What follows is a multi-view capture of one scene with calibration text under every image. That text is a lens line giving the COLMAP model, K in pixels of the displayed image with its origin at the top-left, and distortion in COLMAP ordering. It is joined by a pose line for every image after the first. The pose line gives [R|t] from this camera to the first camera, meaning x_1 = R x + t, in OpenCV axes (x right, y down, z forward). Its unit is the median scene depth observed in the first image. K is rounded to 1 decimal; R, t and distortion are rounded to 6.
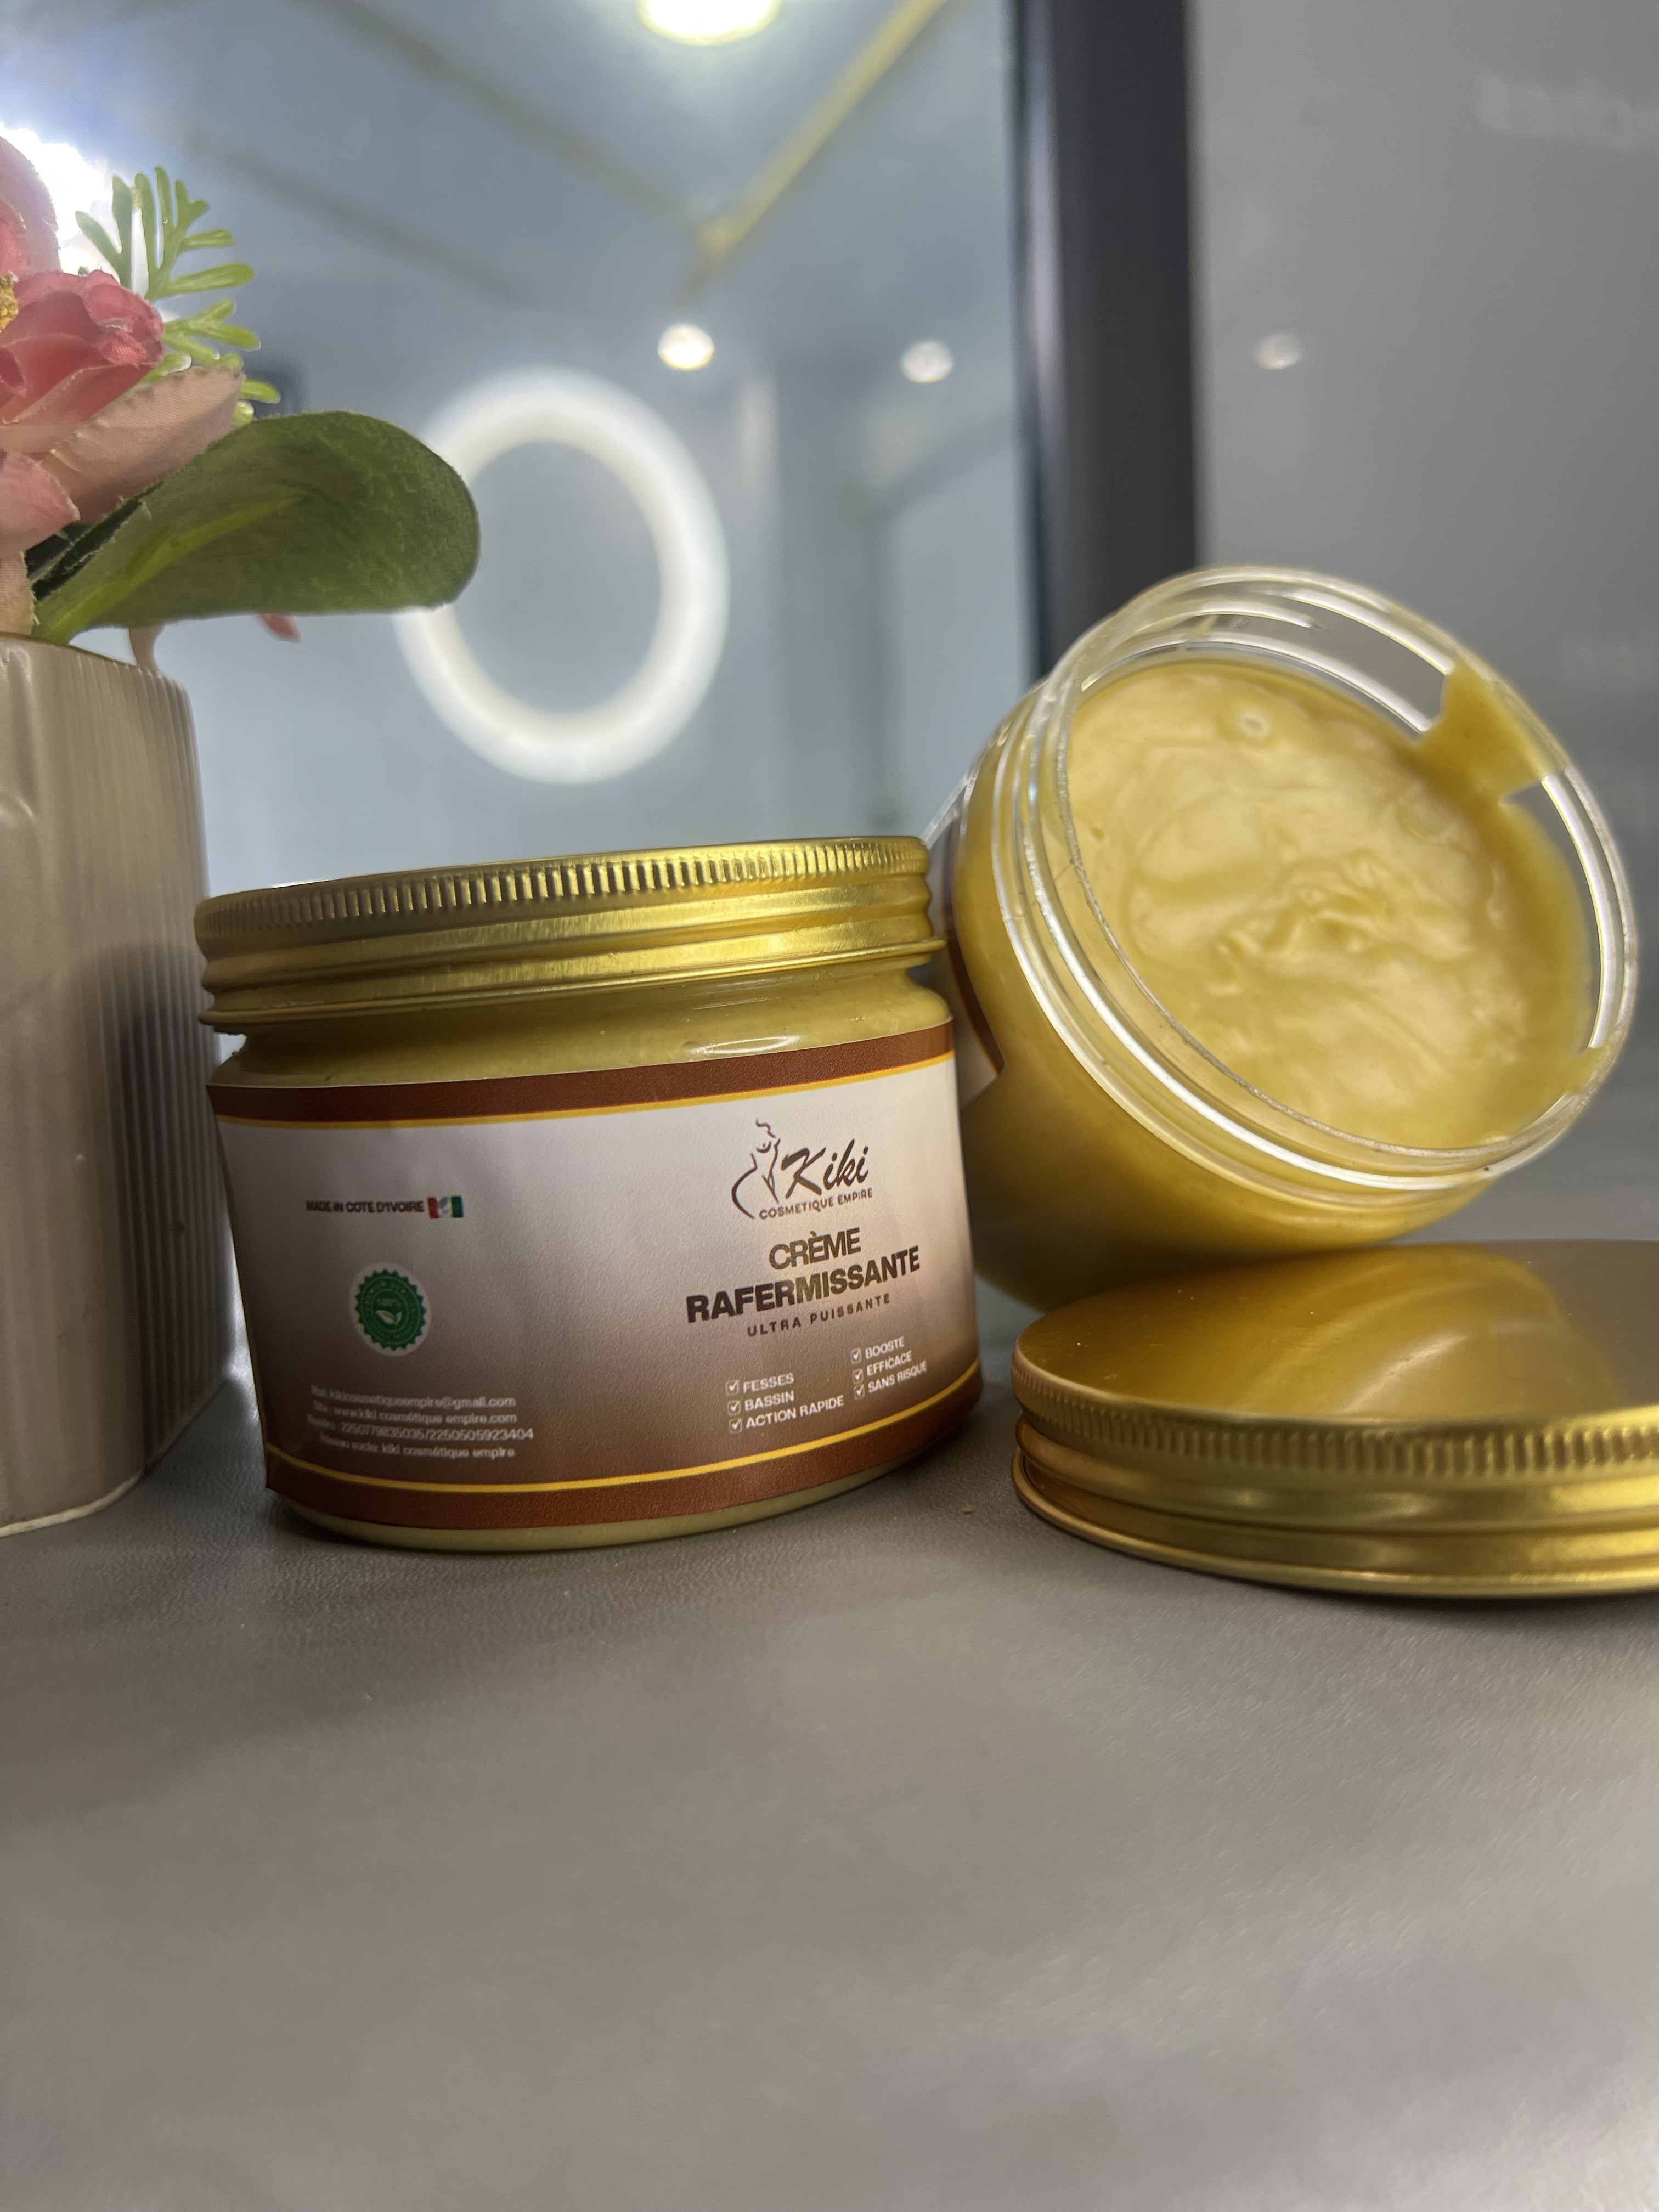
lens RADIAL K [[1821.0, 0, 861.8], [0, 1821.0, 1094.3], [0, 0, 1]] dist [0.135665, -0.481586]
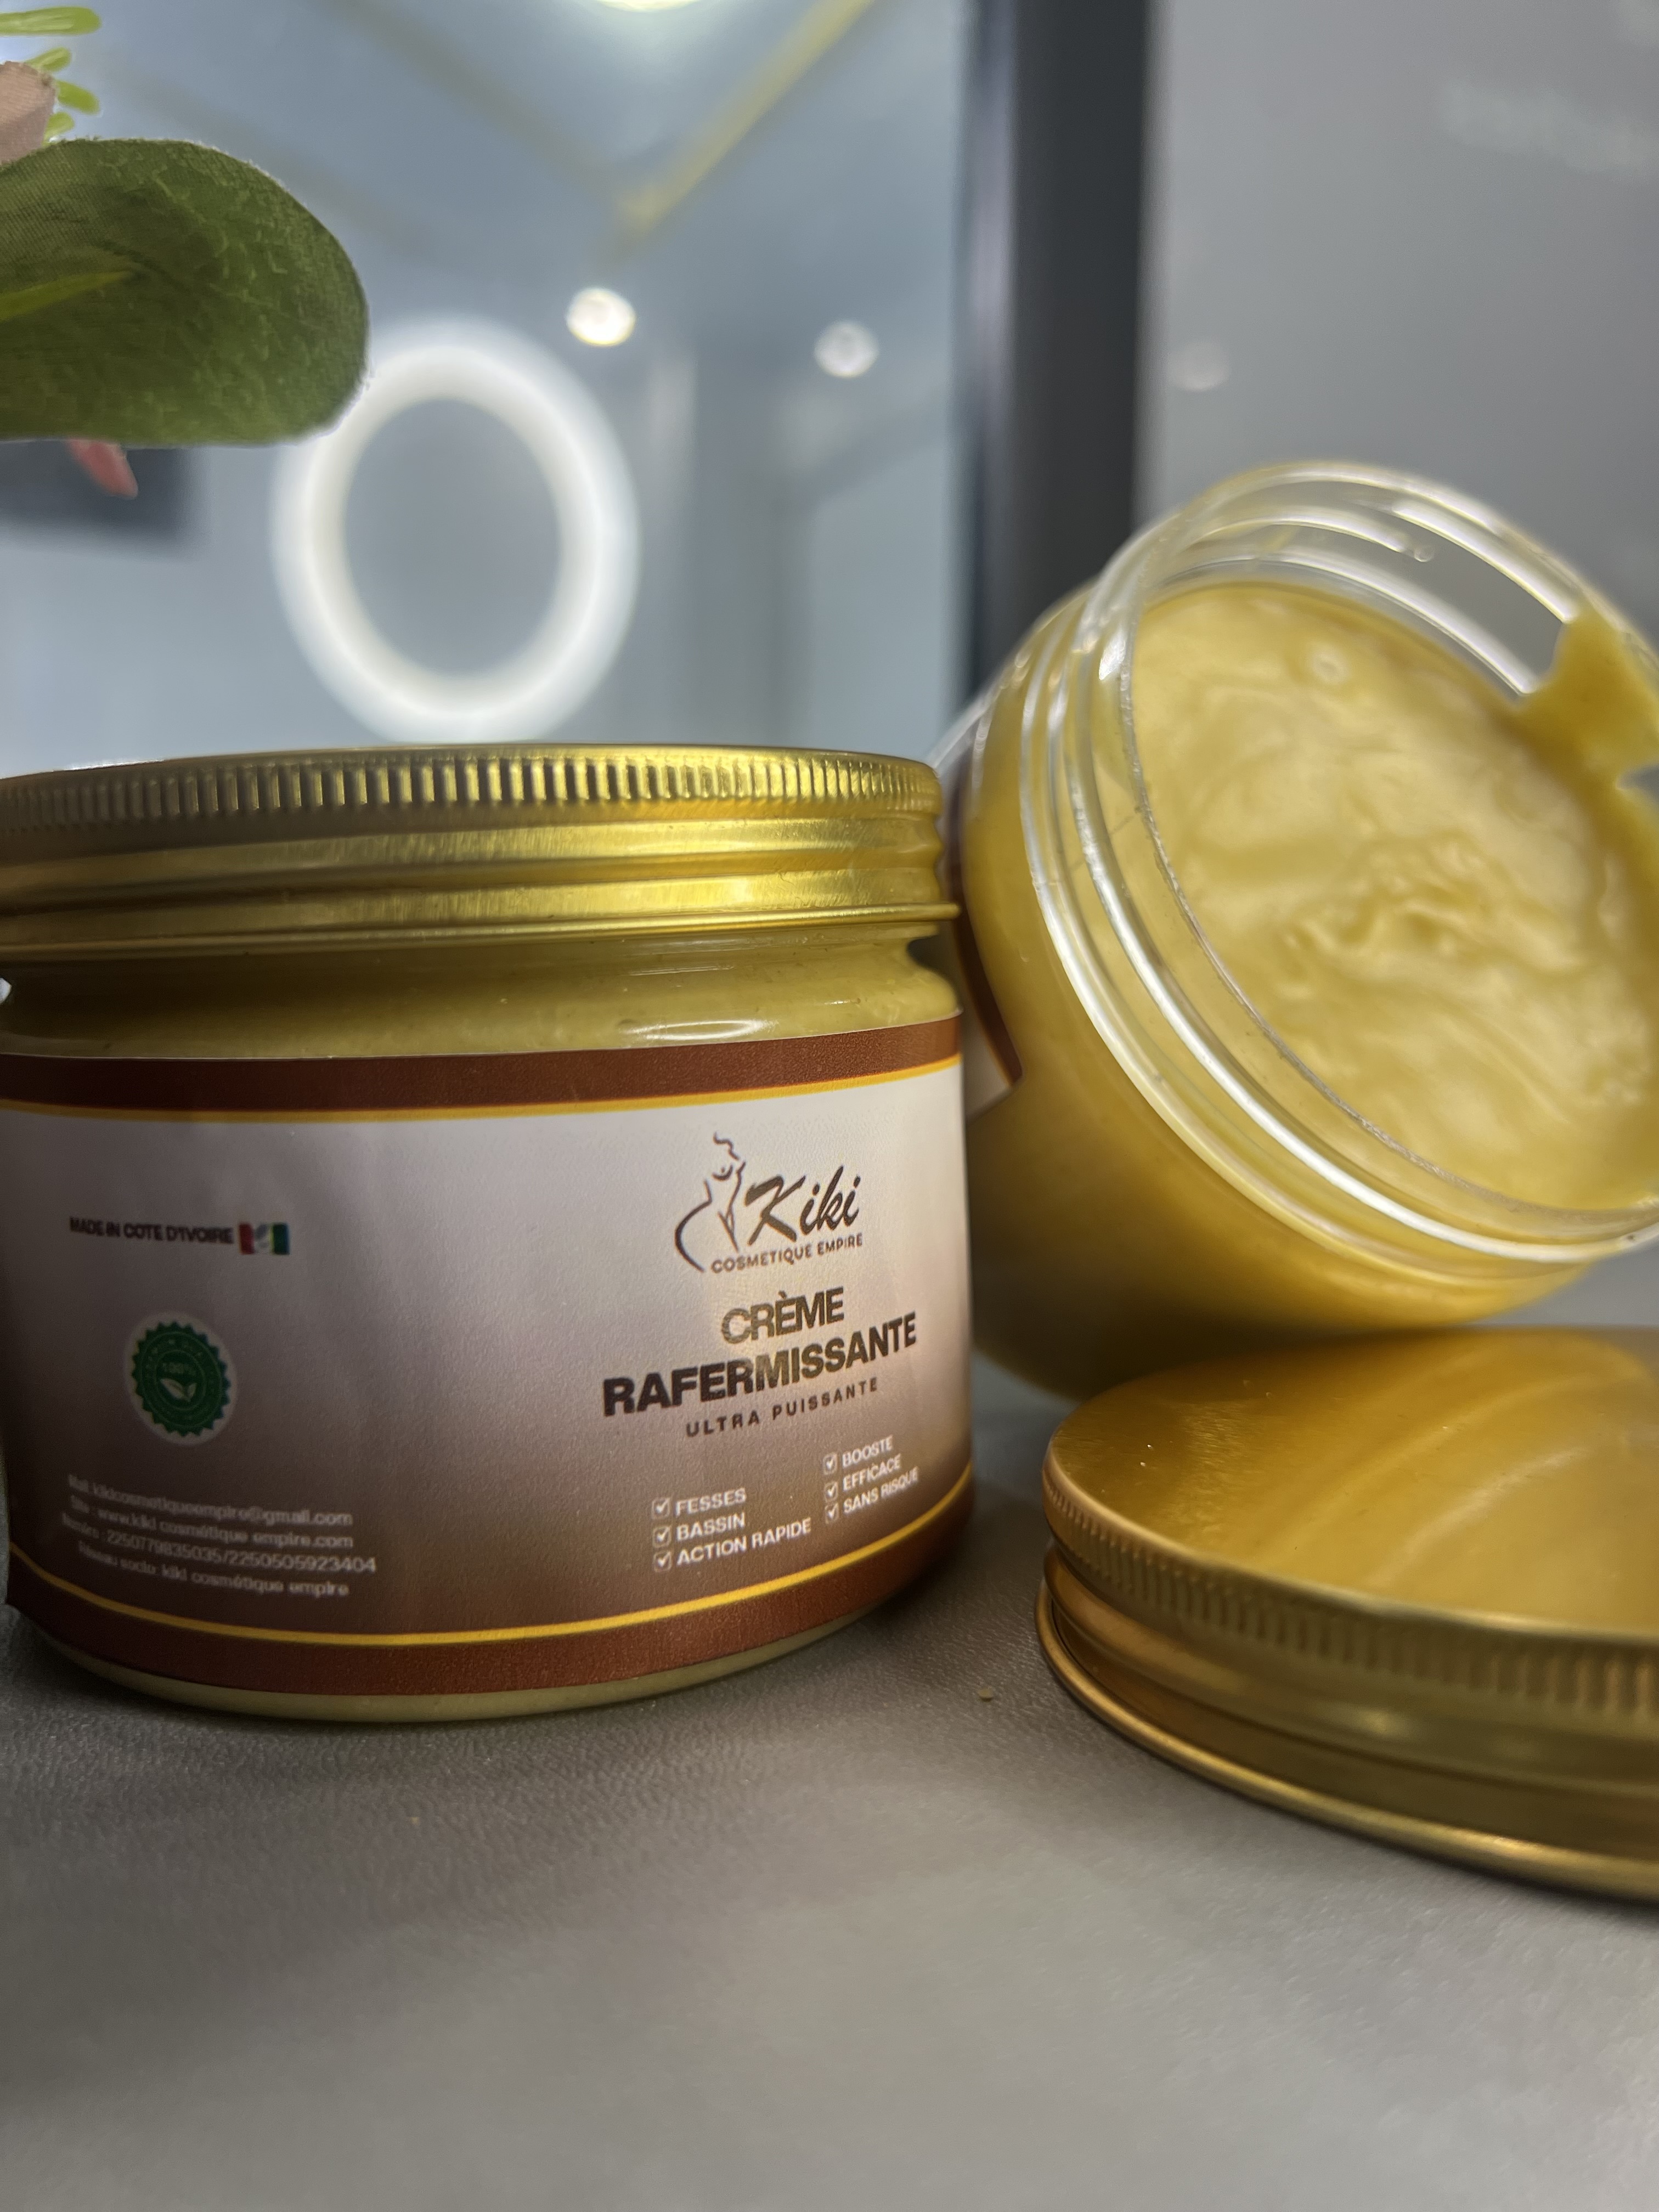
lens RADIAL K [[1821.0, 0, 861.8], [0, 1821.0, 1094.3], [0, 0, 1]] dist [0.135665, -0.481586]
pose [[0.996456, 0.049666, 0.067890, -0.048233], [-0.049600, 0.998766, -0.002668, -0.002430], [-0.067939, -0.000709, 0.997689, 0.275882]]
